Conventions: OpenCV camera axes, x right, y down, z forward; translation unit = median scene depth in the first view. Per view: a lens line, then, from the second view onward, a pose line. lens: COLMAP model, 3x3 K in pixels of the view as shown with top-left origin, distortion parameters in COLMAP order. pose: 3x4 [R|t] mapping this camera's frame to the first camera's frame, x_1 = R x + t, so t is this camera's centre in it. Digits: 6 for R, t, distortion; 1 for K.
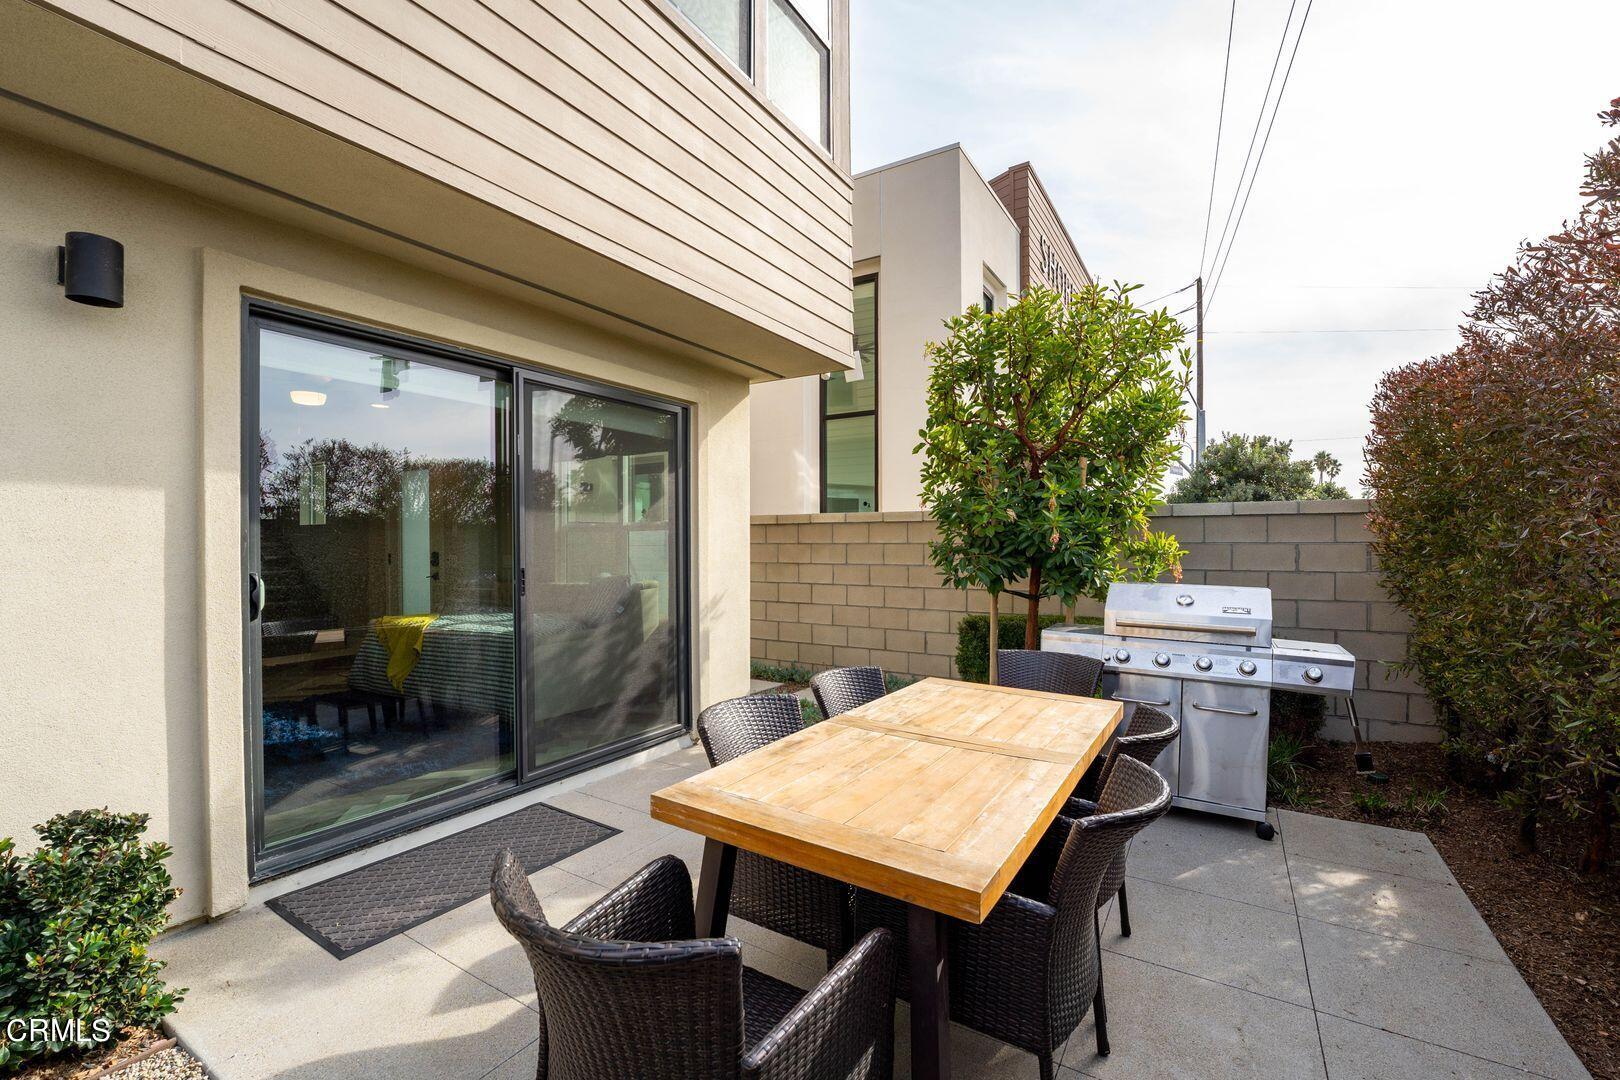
lens RADIAL K [[669.3, 0, 839.2], [0, 669.3, 540.6], [0, 0, 1]] dist [-0.021310, 0.000036]
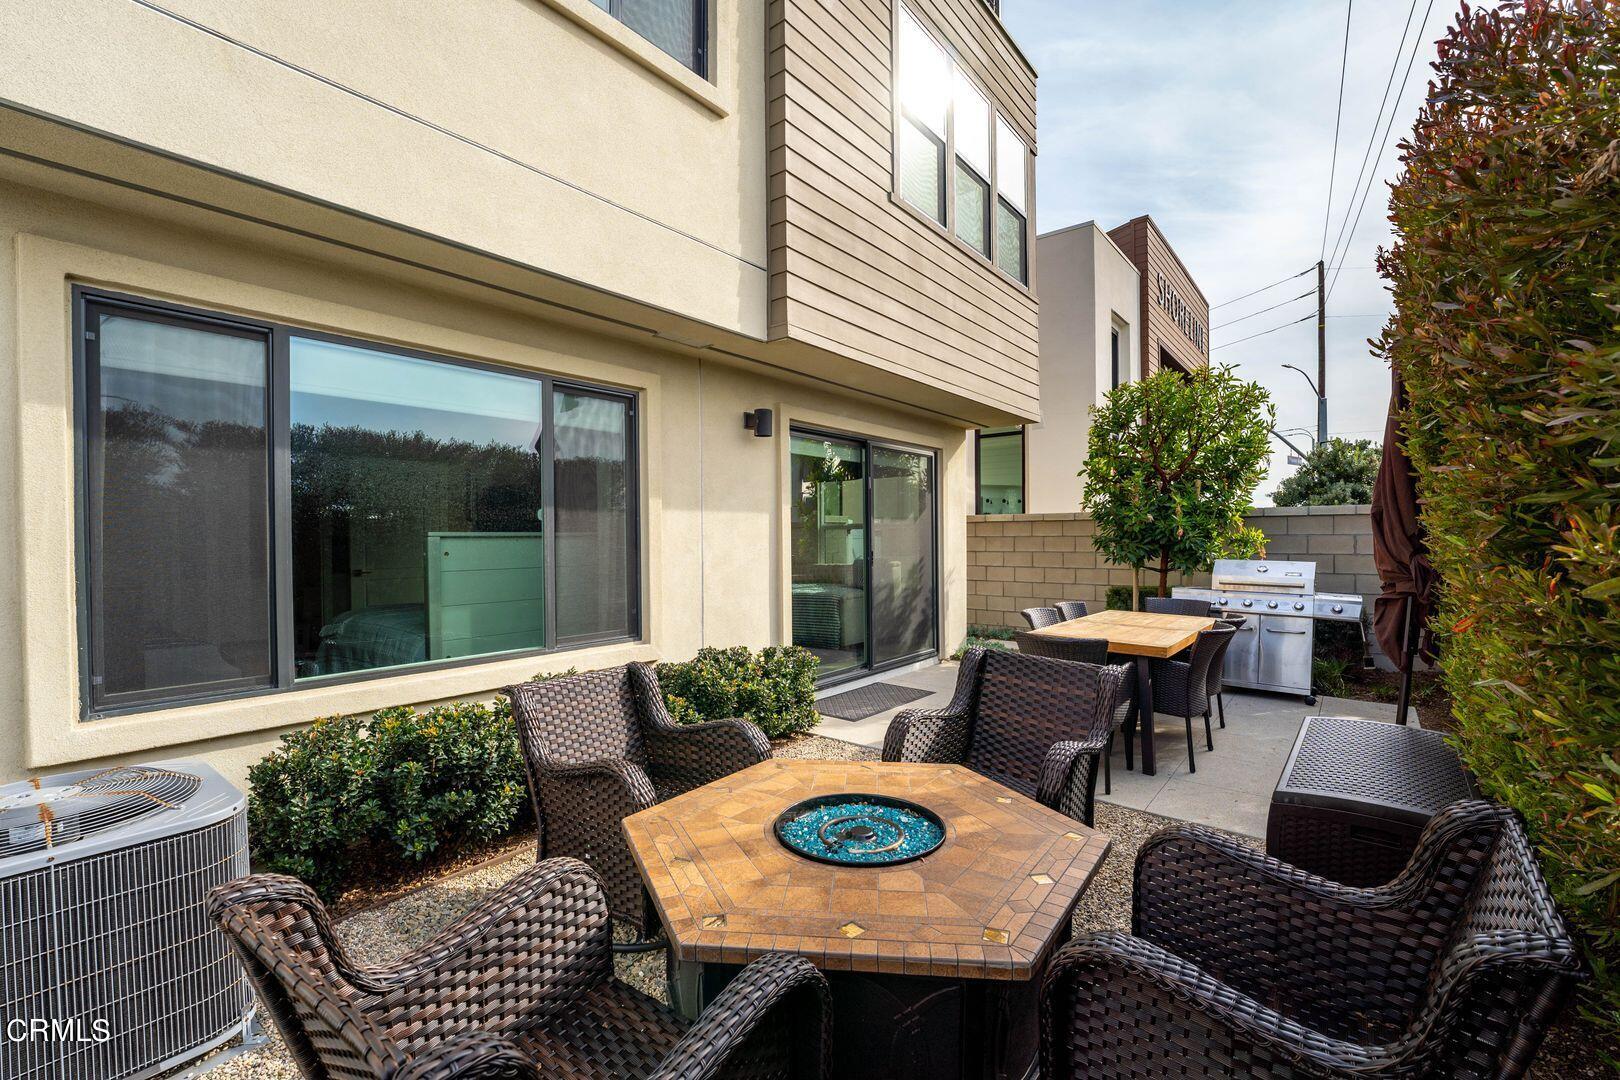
lens RADIAL K [[669.3, 0, 839.2], [0, 669.3, 540.6], [0, 0, 1]] dist [-0.021310, 0.000036]
pose [[0.990221, -0.003765, -0.139454, -0.236941], [0.005141, 0.999942, 0.009510, -0.002899], [0.139410, -0.010134, 0.990183, -0.625158]]
